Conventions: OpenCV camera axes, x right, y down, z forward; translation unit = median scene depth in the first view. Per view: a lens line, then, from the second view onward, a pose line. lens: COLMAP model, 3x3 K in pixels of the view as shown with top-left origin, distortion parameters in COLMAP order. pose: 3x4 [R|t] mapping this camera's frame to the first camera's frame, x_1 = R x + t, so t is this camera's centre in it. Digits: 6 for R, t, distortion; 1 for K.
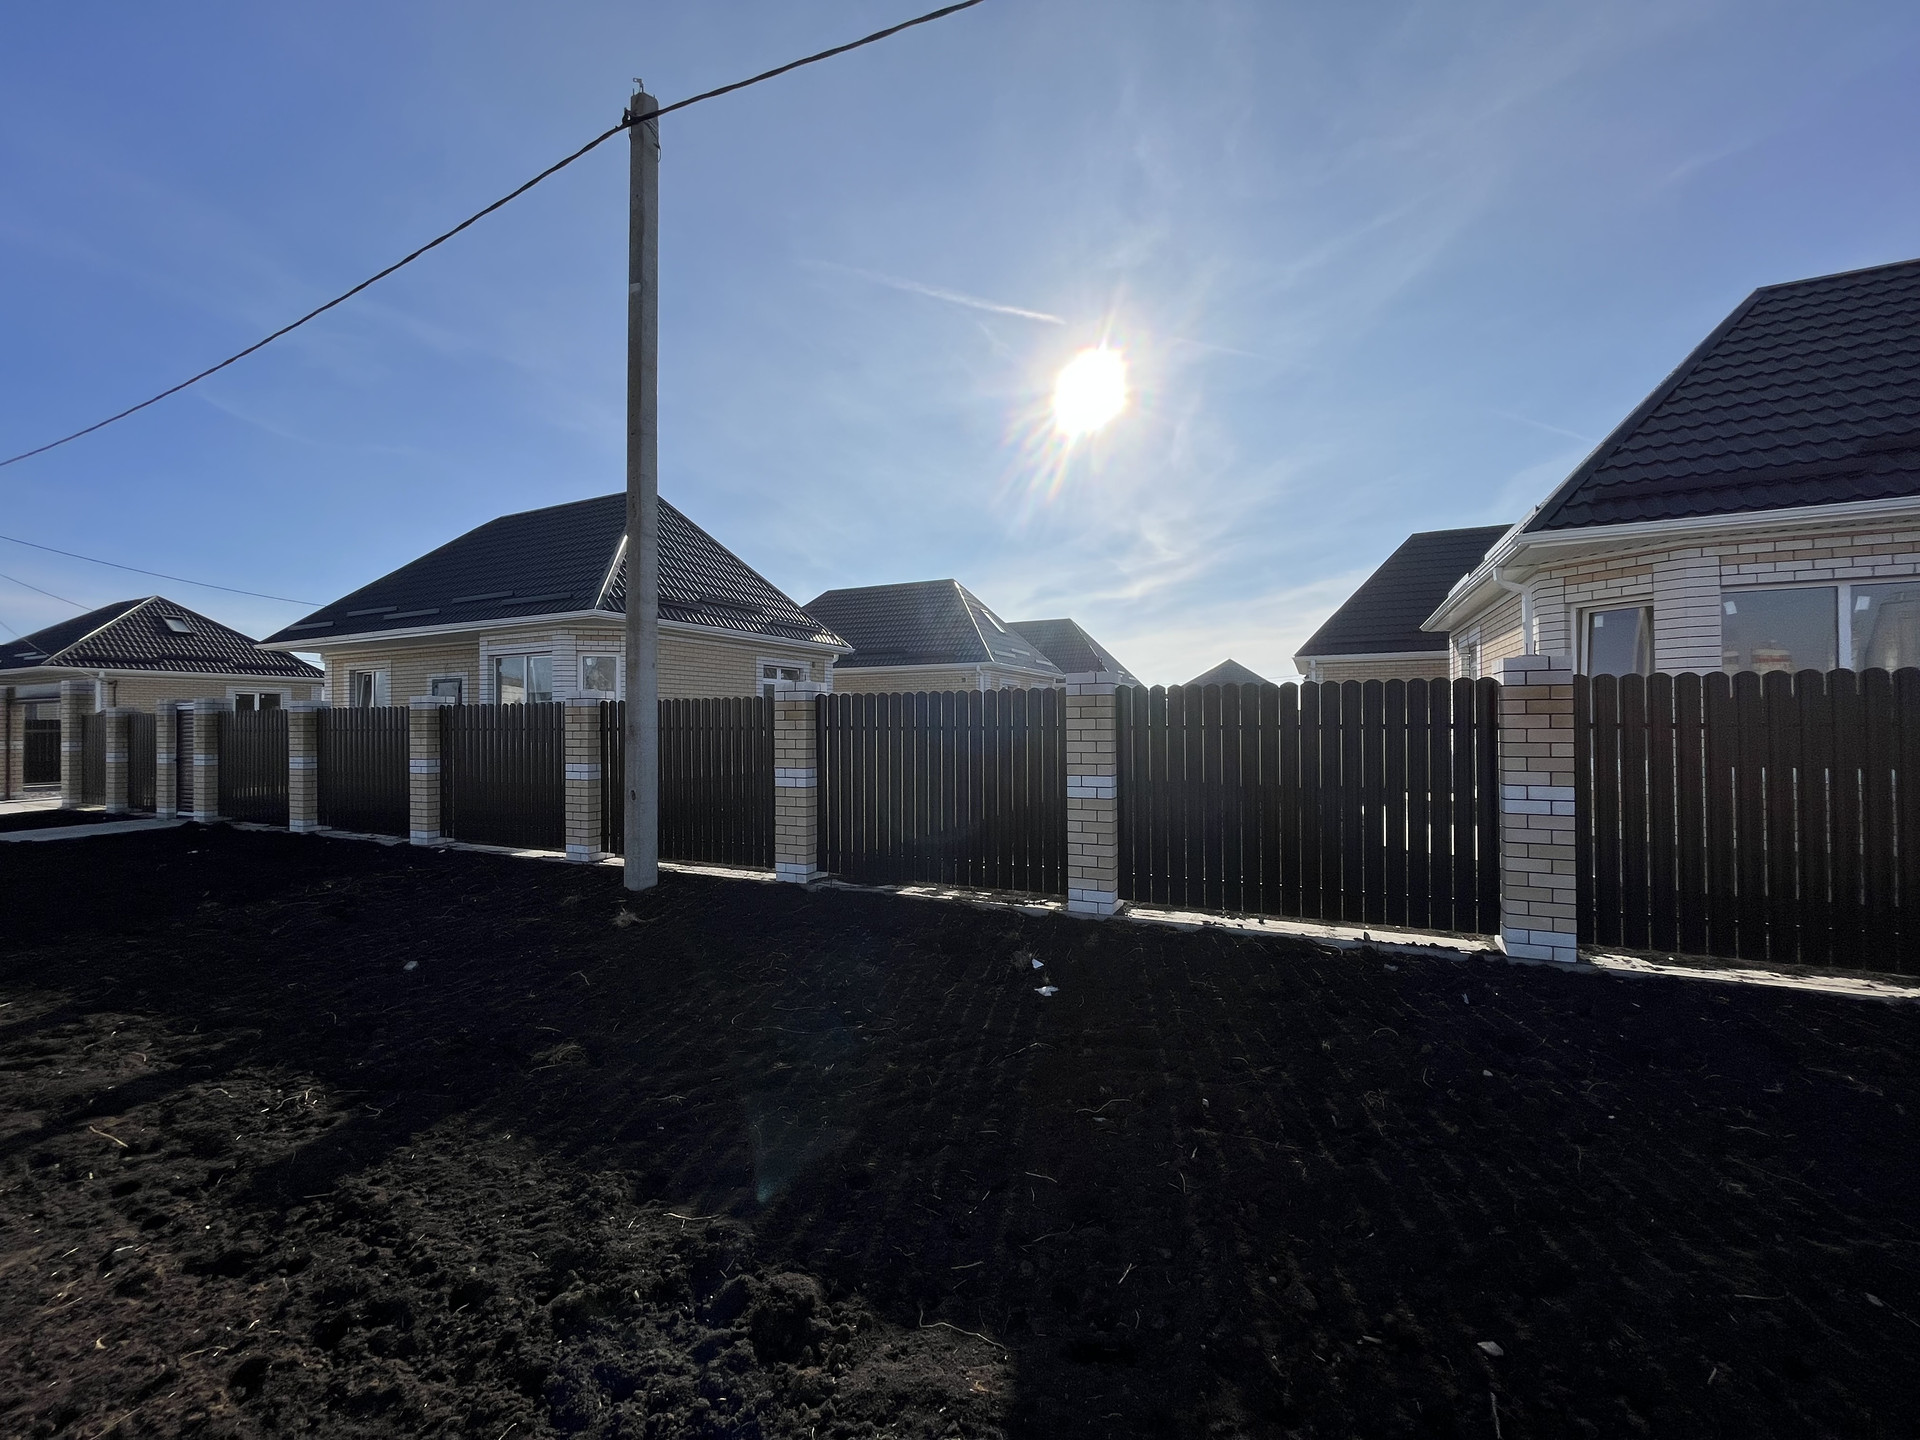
lens RADIAL K [[764.2, 0, 958.7], [0, 764.2, 722.6], [0, 0, 1]] dist [-0.003505, -0.000014]
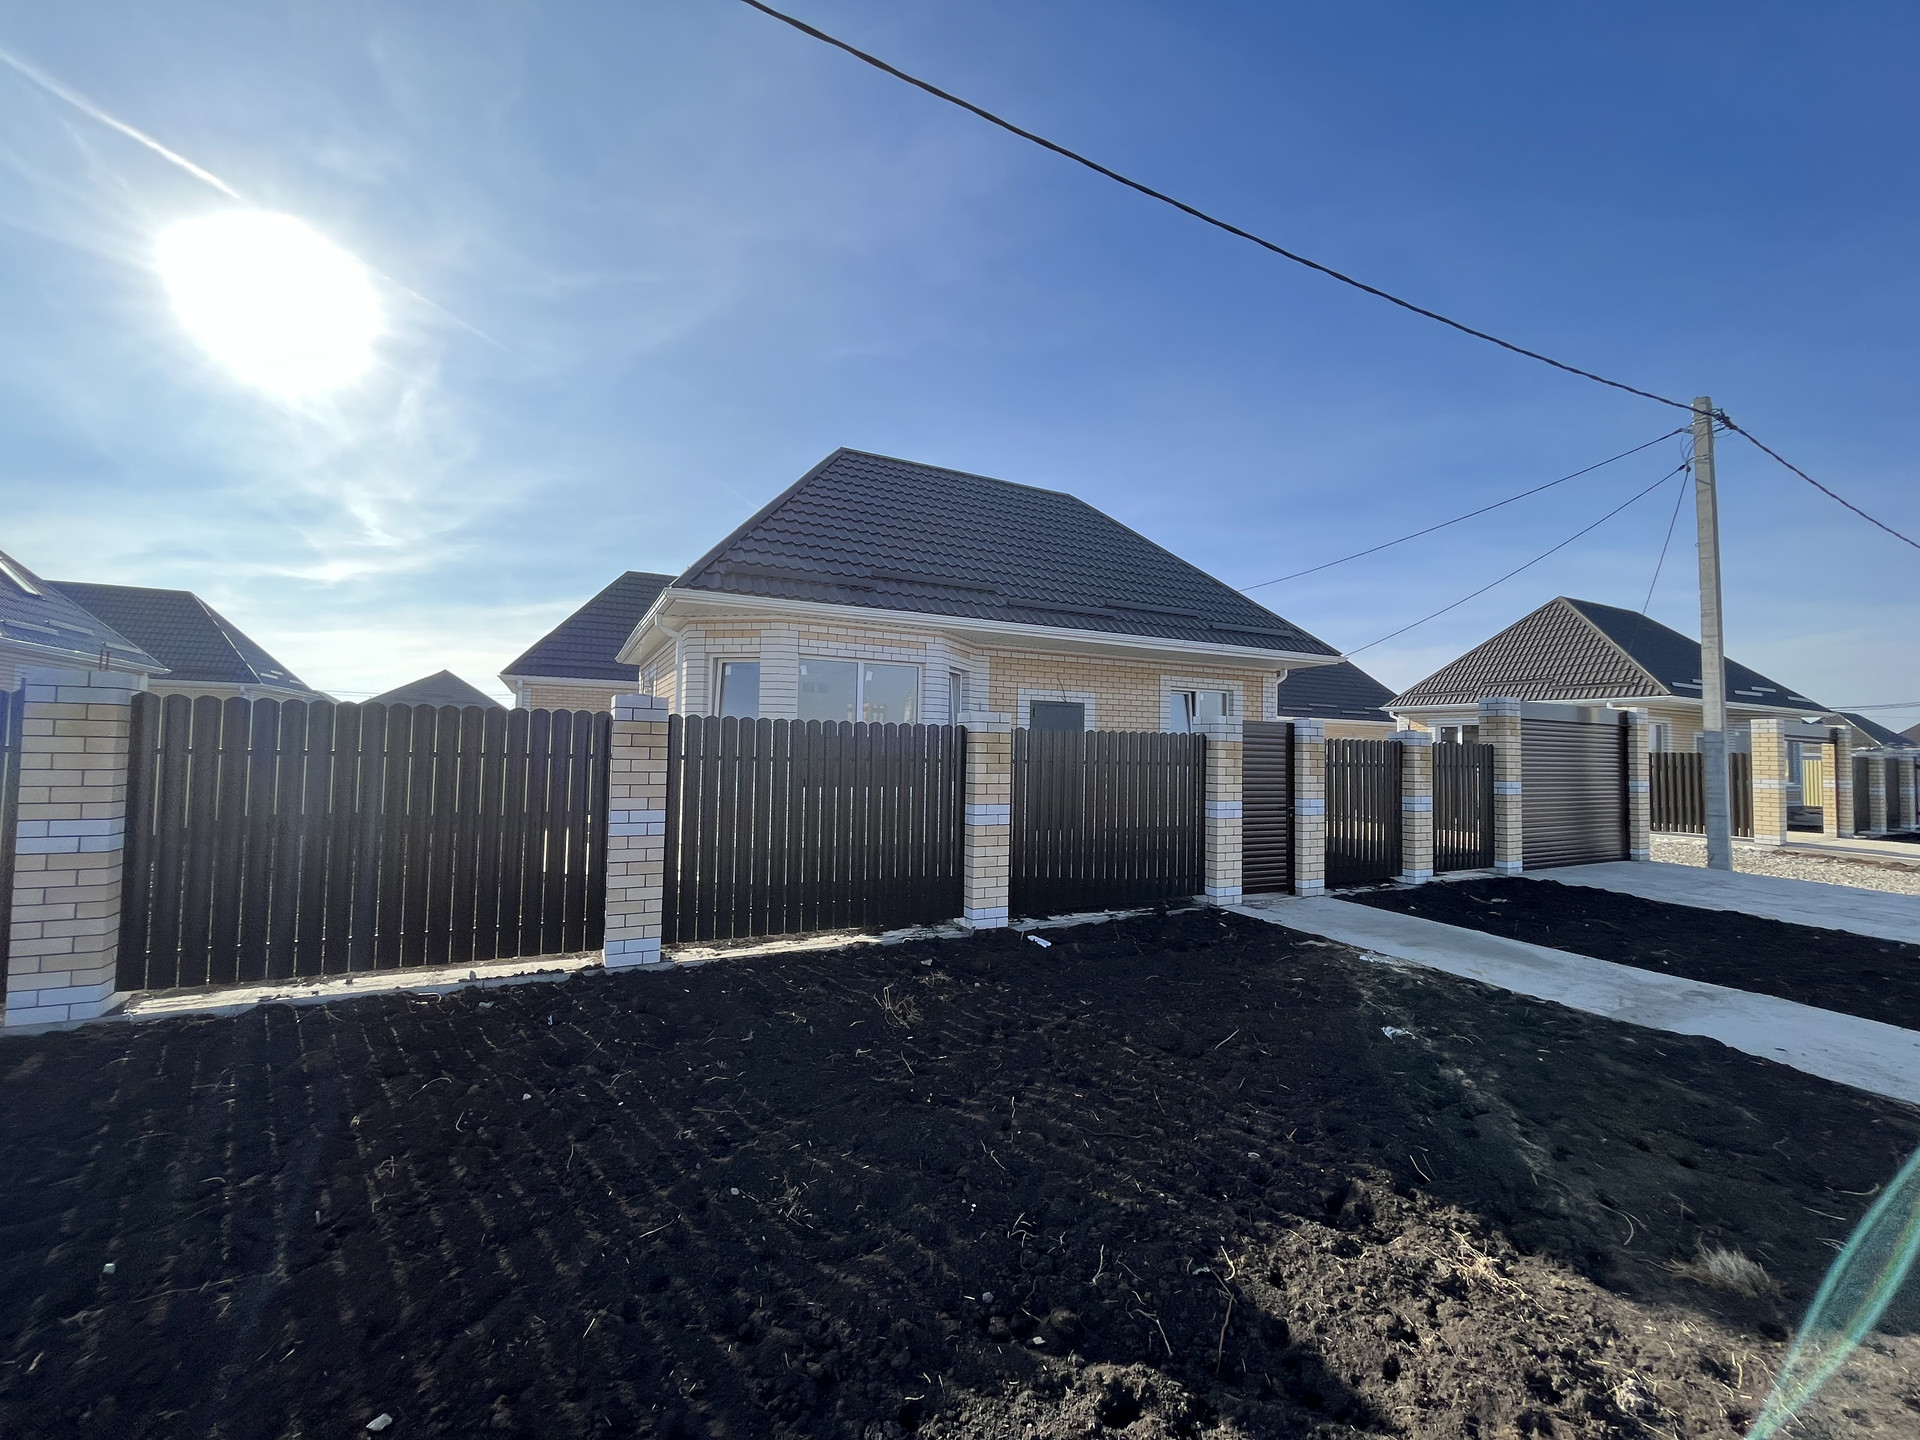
lens RADIAL K [[764.2, 0, 950.2], [0, 764.2, 723.4], [0, 0, 1]] dist [-0.003505, -0.000014]
pose [[0.612856, 0.045836, 0.788864, 0.115135], [-0.025086, 0.998942, -0.038554, -0.011041], [-0.789796, 0.003838, 0.613357, -0.049904]]
